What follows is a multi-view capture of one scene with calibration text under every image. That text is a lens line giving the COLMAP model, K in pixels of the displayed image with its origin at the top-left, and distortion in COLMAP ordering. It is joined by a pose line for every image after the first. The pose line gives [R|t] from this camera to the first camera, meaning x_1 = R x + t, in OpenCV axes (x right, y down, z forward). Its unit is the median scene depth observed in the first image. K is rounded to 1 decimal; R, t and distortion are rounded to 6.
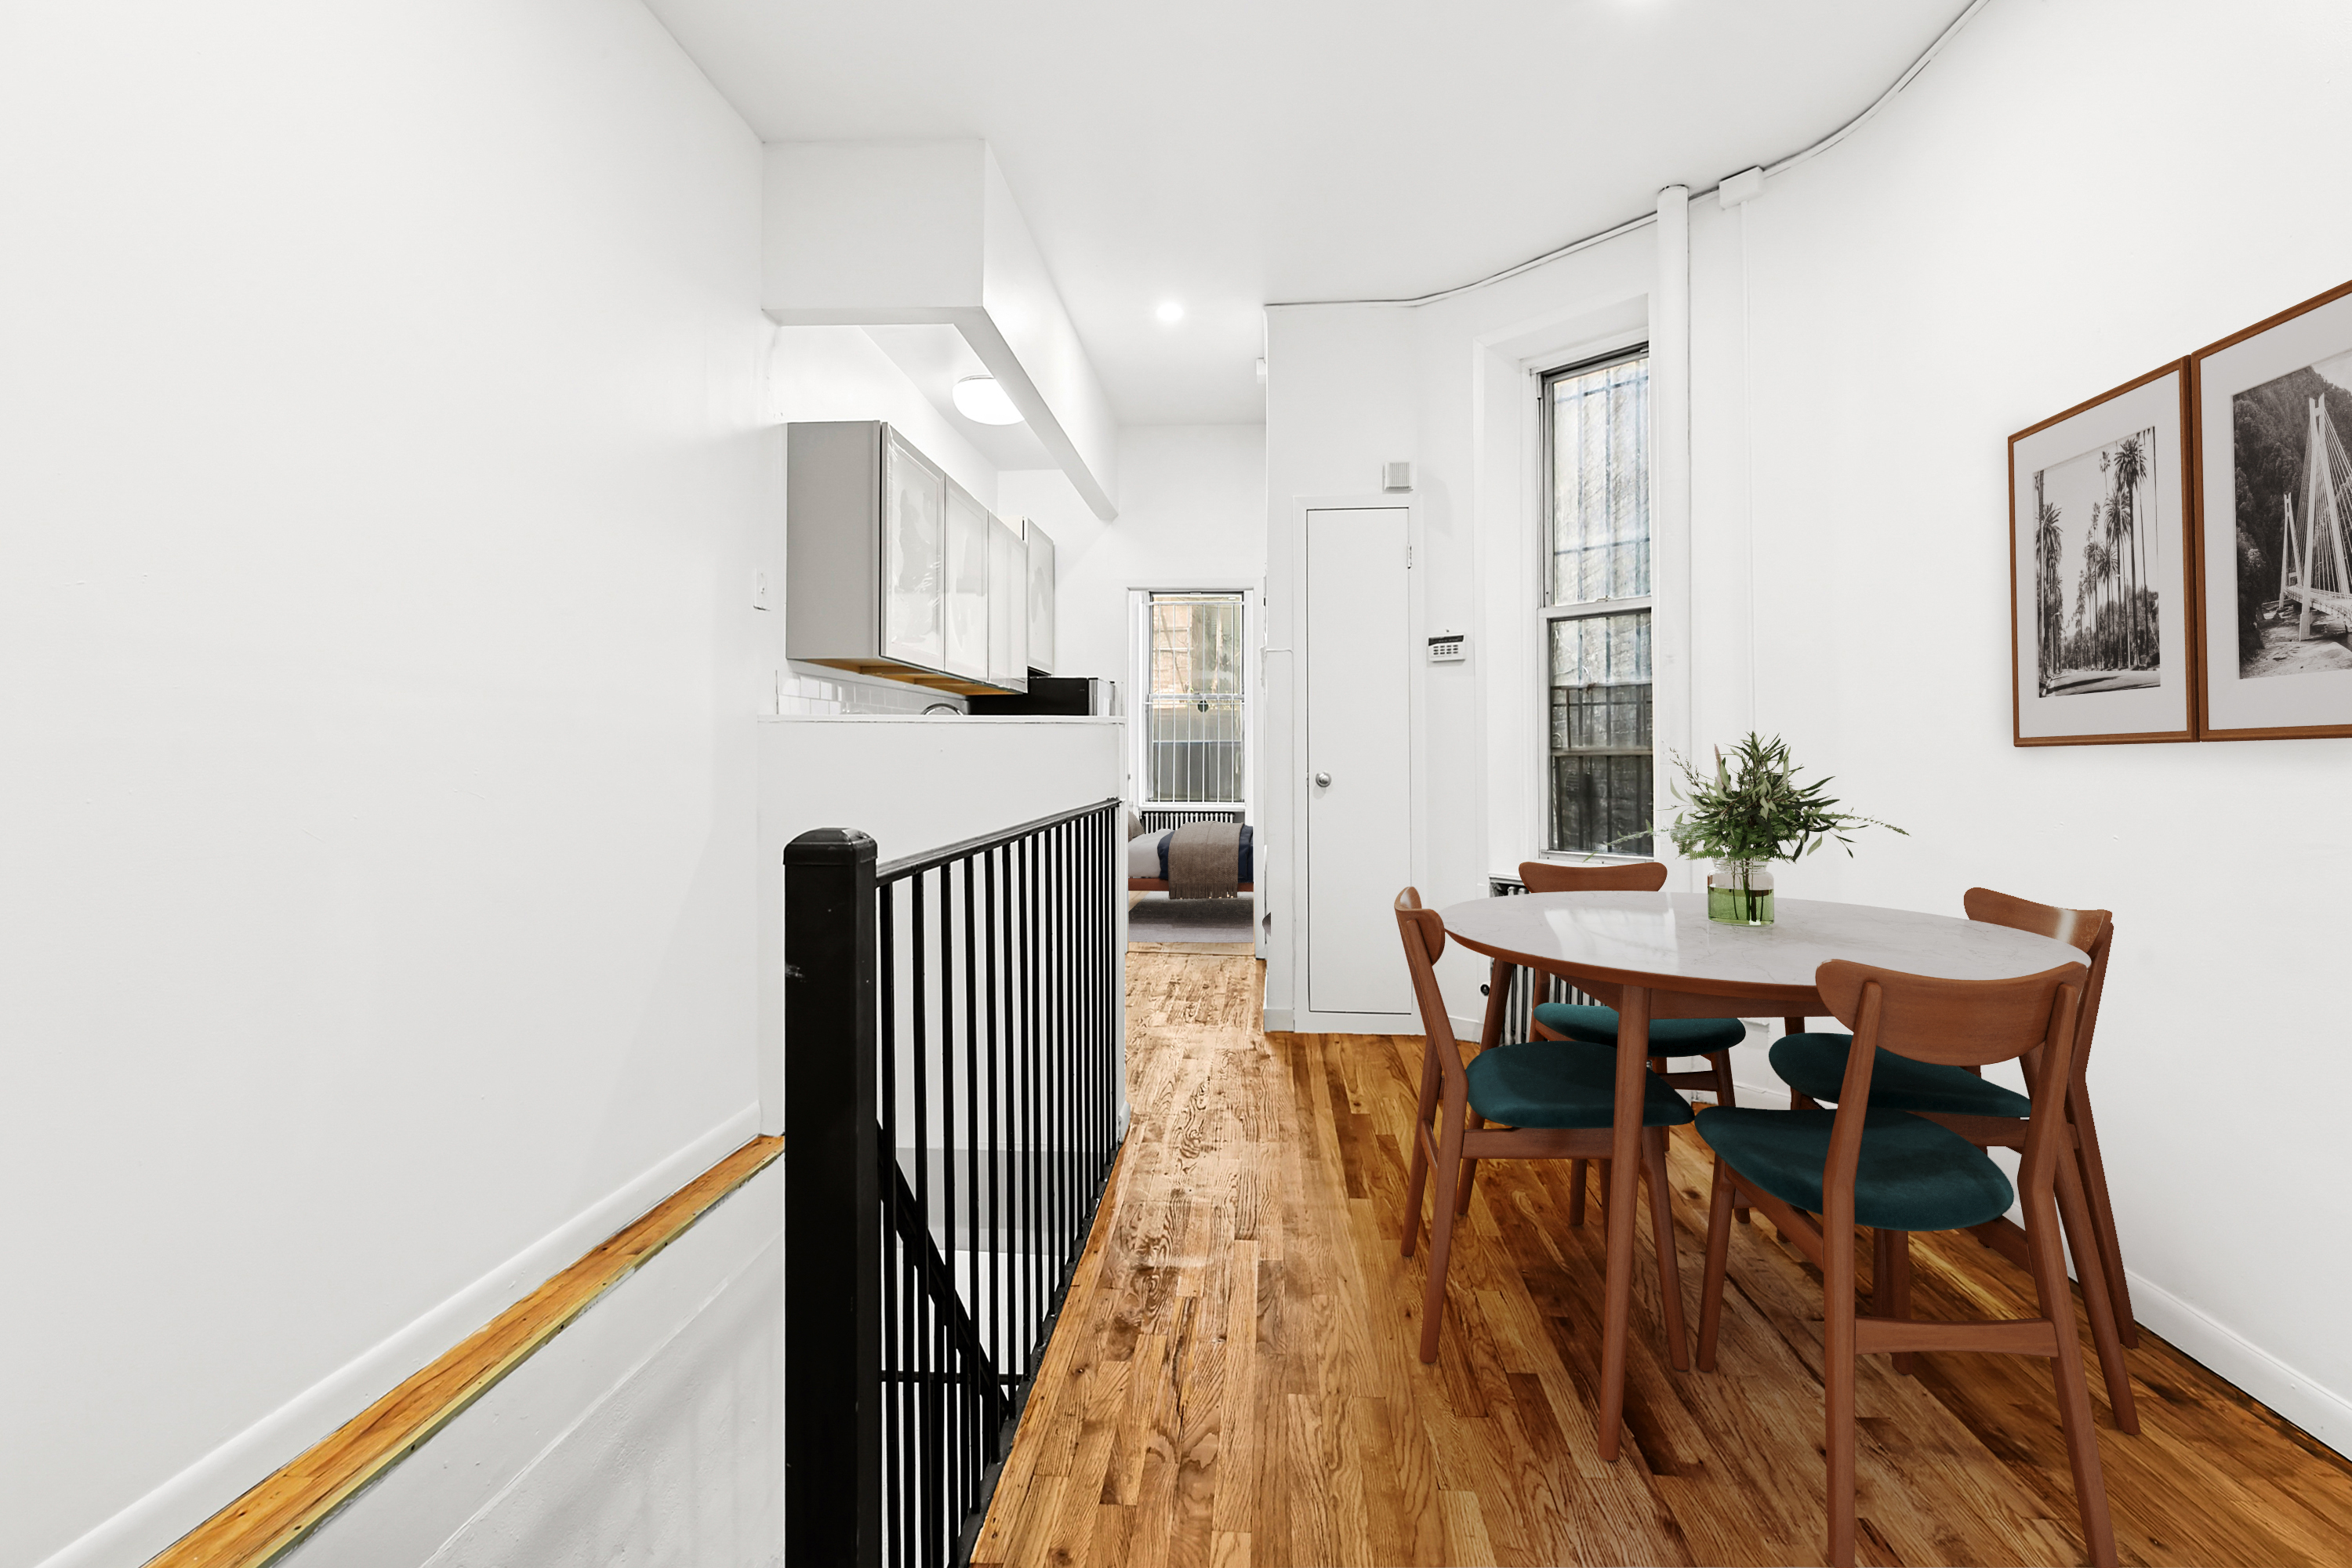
lens RADIAL K [[1063.5, 0, 1177.3], [0, 1063.5, 767.1], [0, 0, 1]] dist [-0.003098, -0.000311]
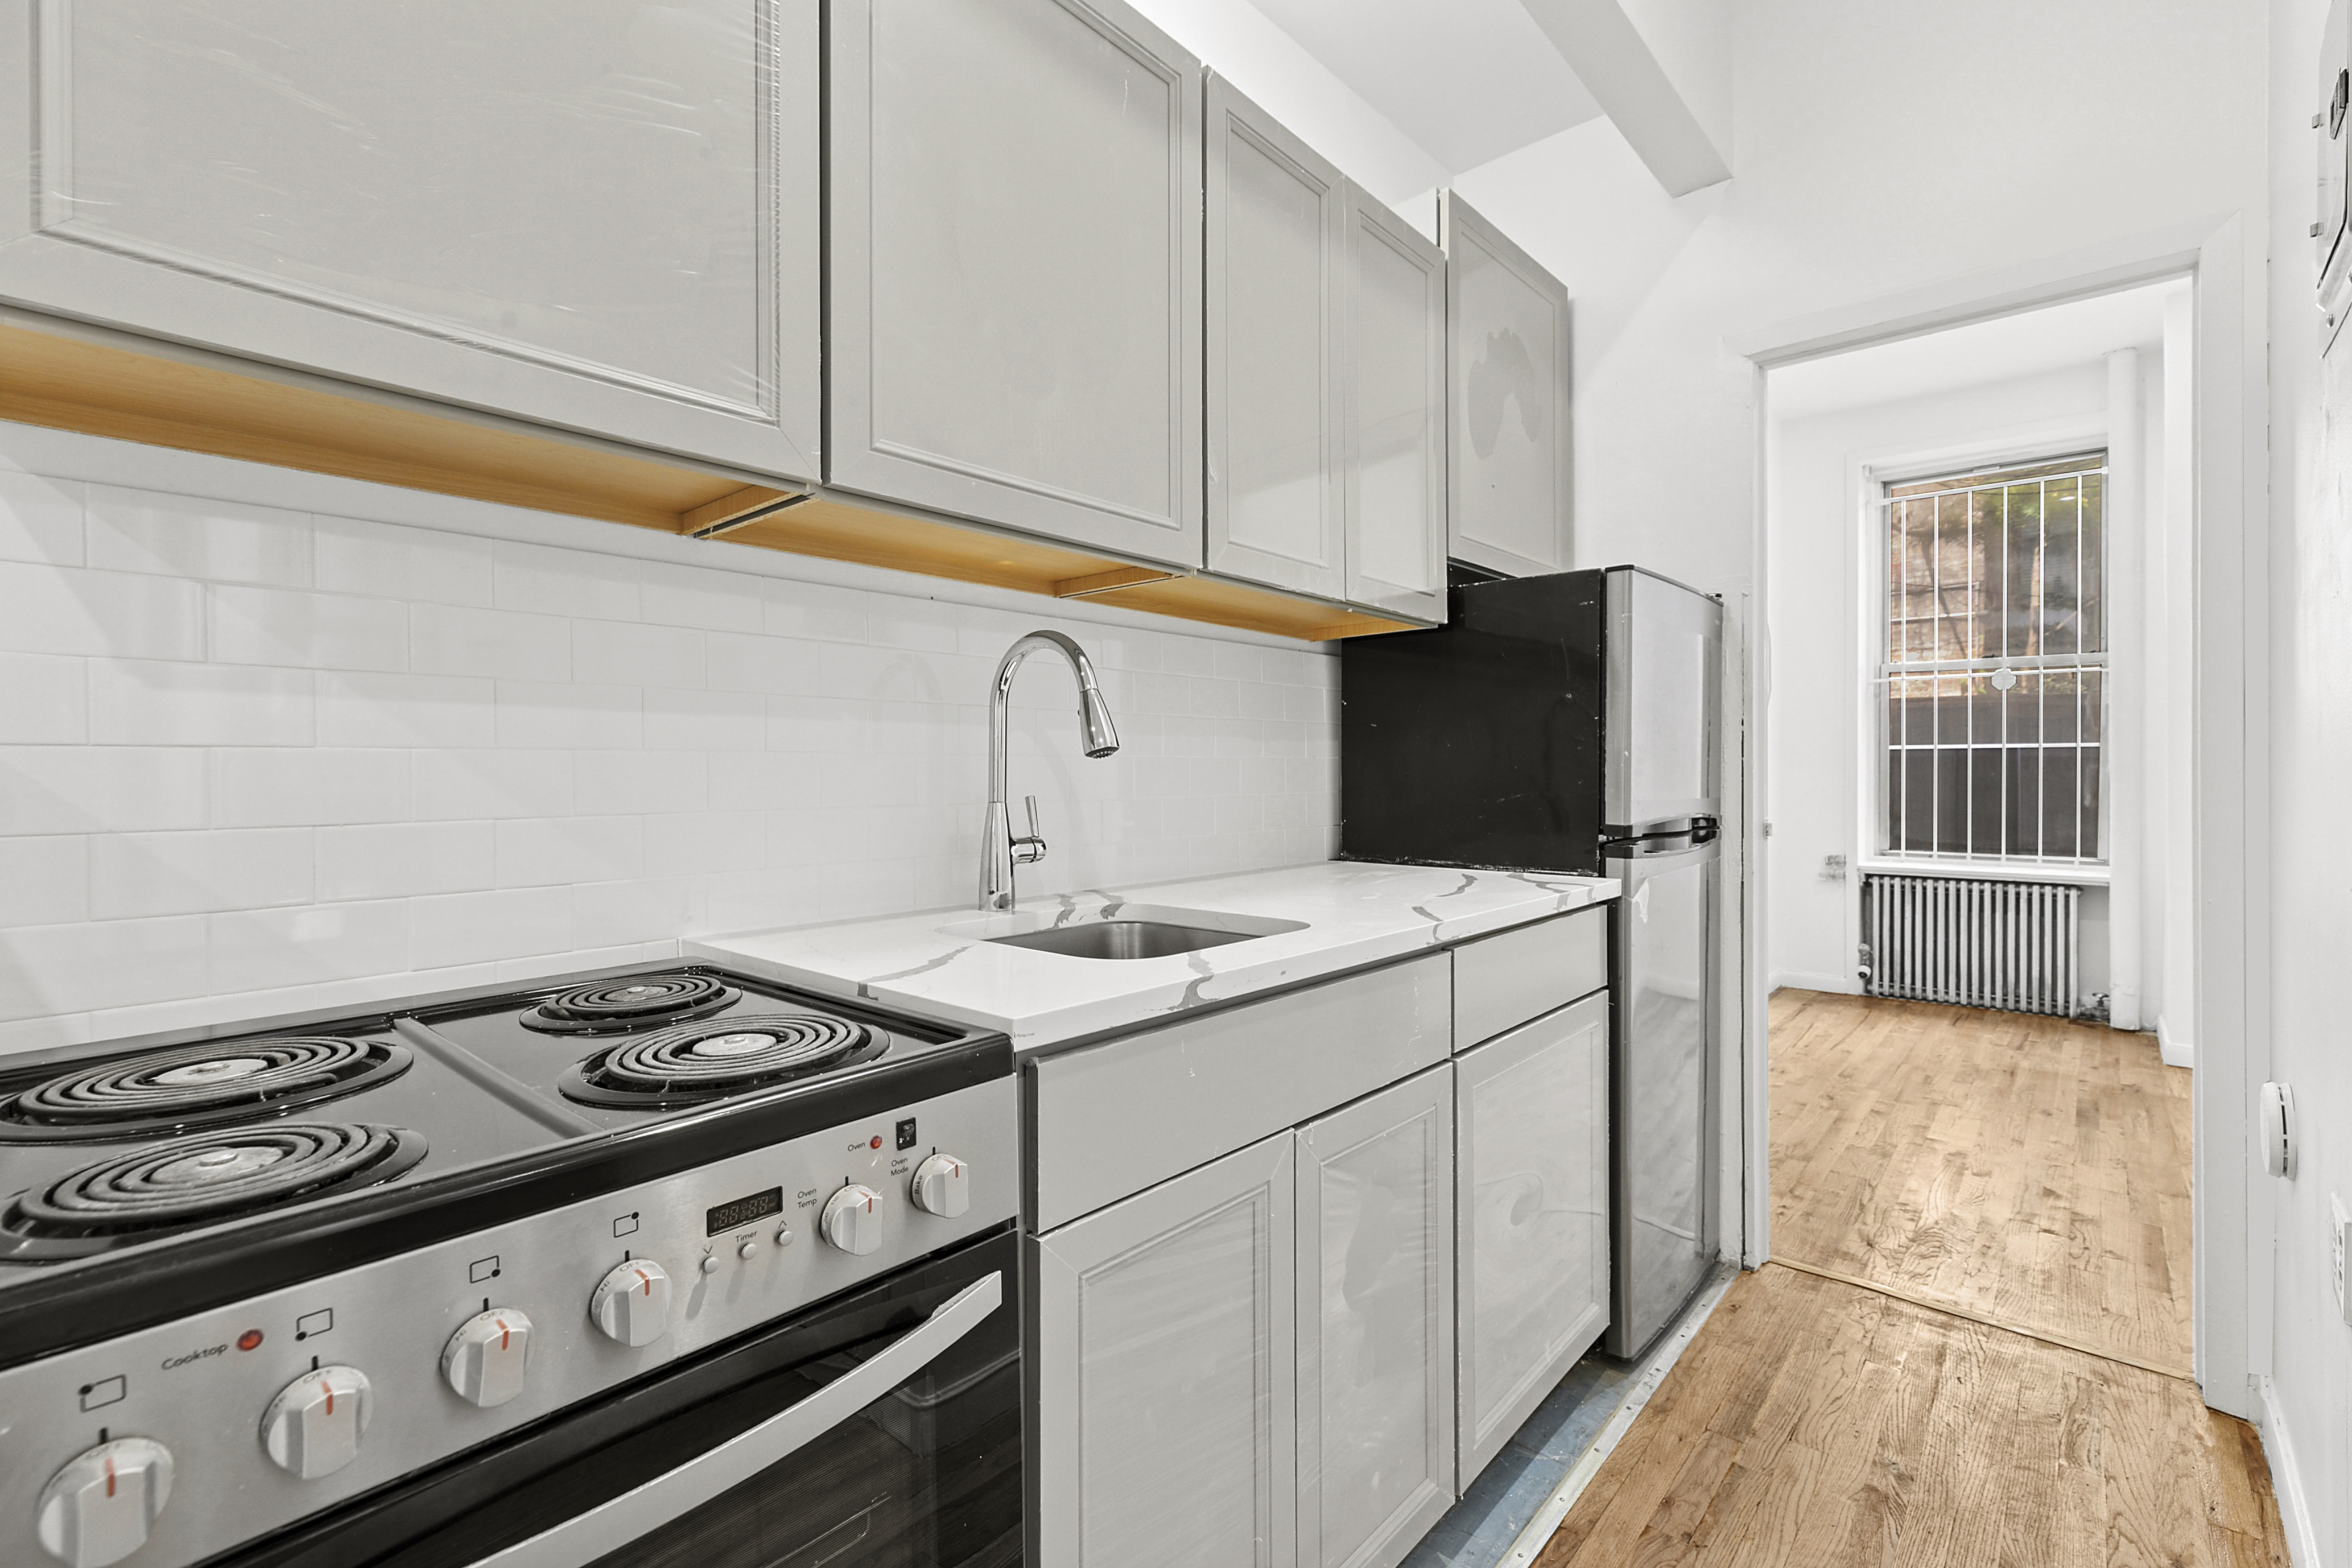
lens RADIAL K [[1063.5, 0, 1179.1], [0, 1063.5, 782.0], [0, 0, 1]] dist [-0.003098, -0.000311]
pose [[0.803516, 0.003582, -0.595273, 0.013070], [-0.003666, 0.999993, 0.001070, -0.007188], [0.595272, 0.001323, 0.803523, 0.448645]]
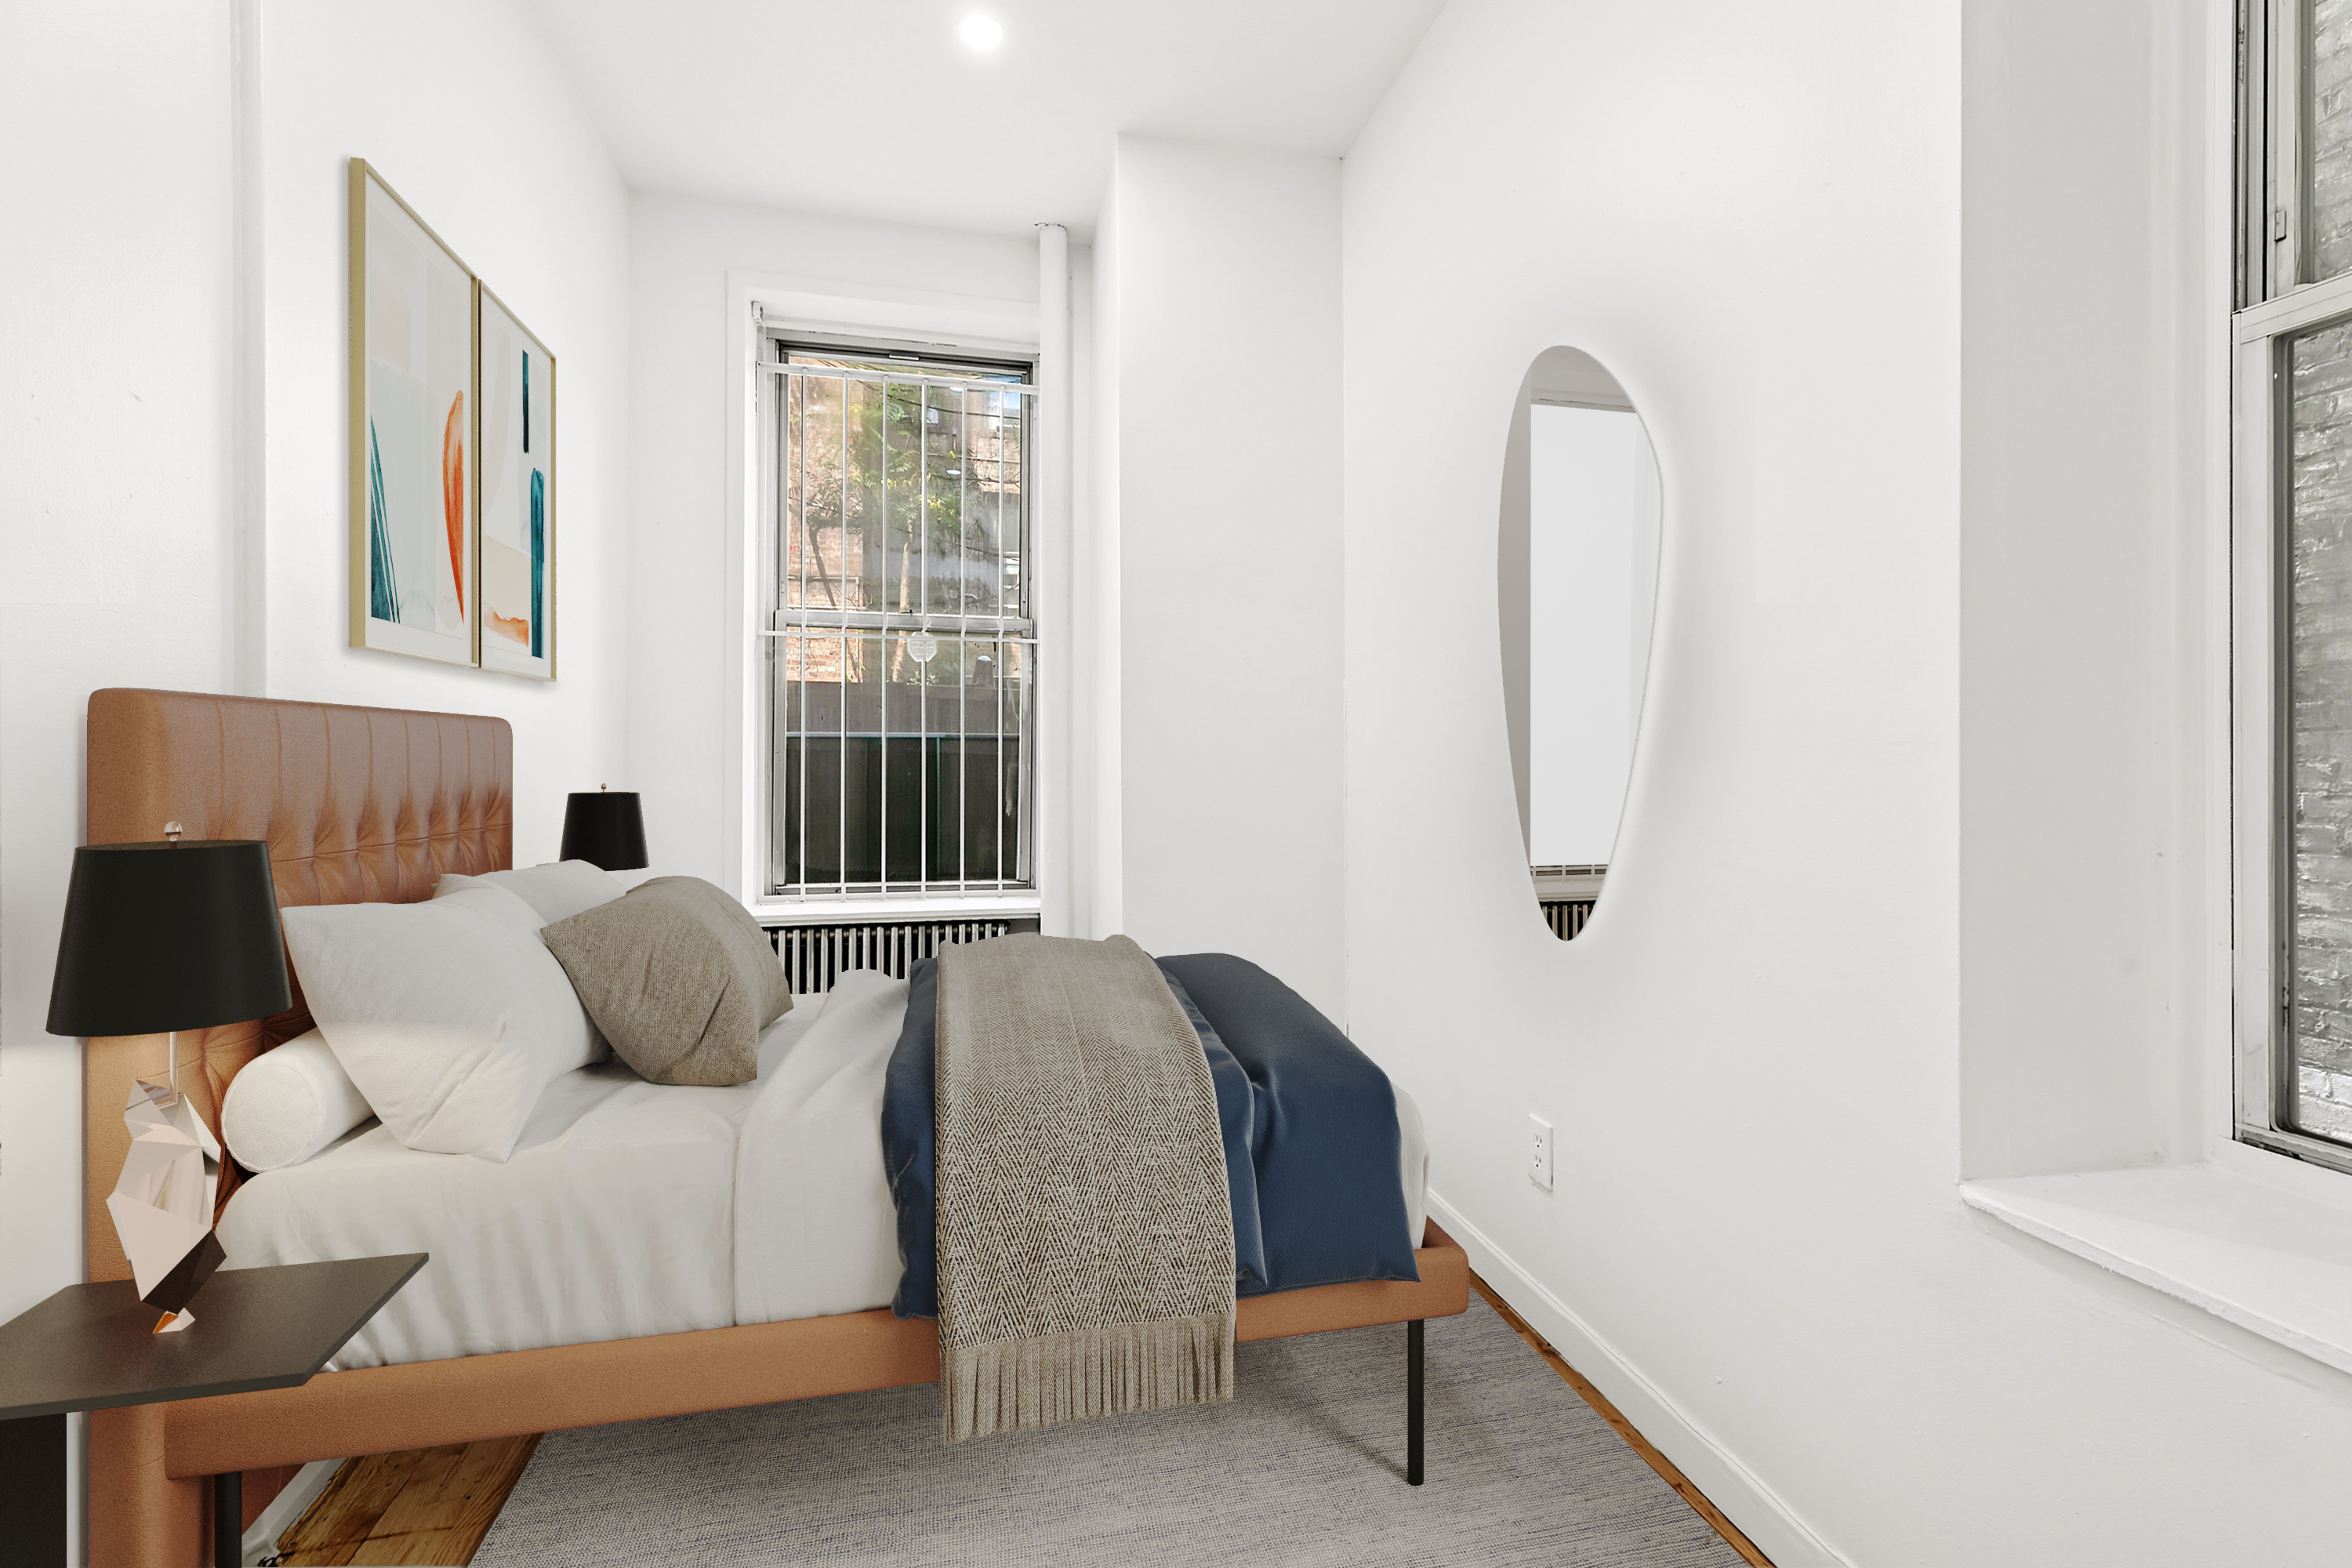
lens RADIAL K [[1063.5, 0, 1185.2], [0, 1063.5, 775.4], [0, 0, 1]] dist [-0.003098, -0.000311]
pose [[0.949340, 0.004148, 0.314224, -0.008813], [-0.004247, 0.999991, -0.000371, -0.013364], [-0.314223, -0.000982, 0.949349, 0.814283]]
